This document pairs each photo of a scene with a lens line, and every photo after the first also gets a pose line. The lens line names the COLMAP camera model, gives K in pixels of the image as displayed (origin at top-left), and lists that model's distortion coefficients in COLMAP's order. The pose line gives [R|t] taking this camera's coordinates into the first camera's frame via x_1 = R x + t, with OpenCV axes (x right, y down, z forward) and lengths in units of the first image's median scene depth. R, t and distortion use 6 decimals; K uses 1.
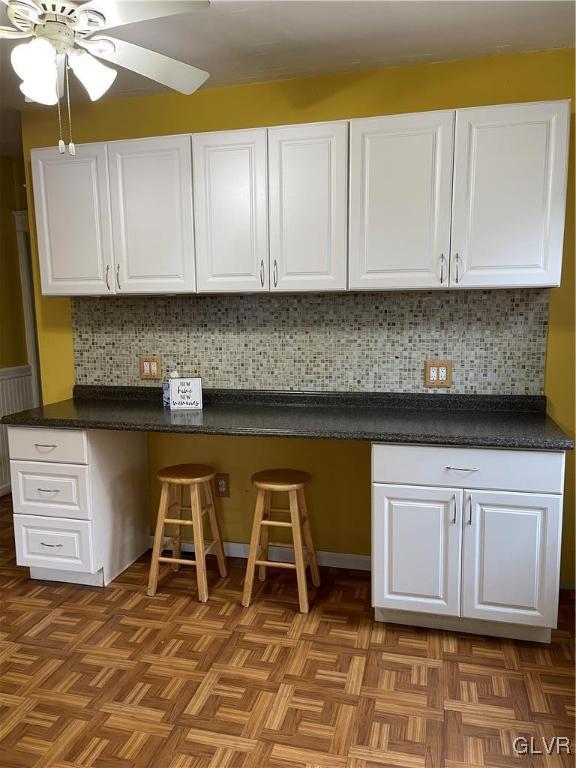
lens RADIAL K [[573.4, 0, 283.4], [0, 573.4, 391.4], [0, 0, 1]] dist [0.077823, -0.114385]
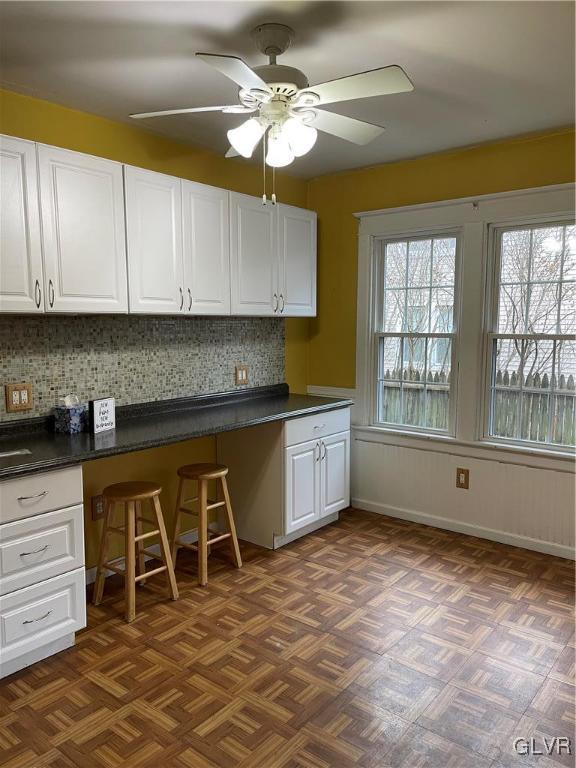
lens RADIAL K [[573.4, 0, 283.4], [0, 573.4, 391.4], [0, 0, 1]] dist [0.077823, -0.114385]
pose [[0.419207, -0.097340, 0.902657, -0.937702], [0.134100, 0.989969, 0.044478, -0.038885], [-0.897932, 0.102401, 0.428055, 0.302211]]
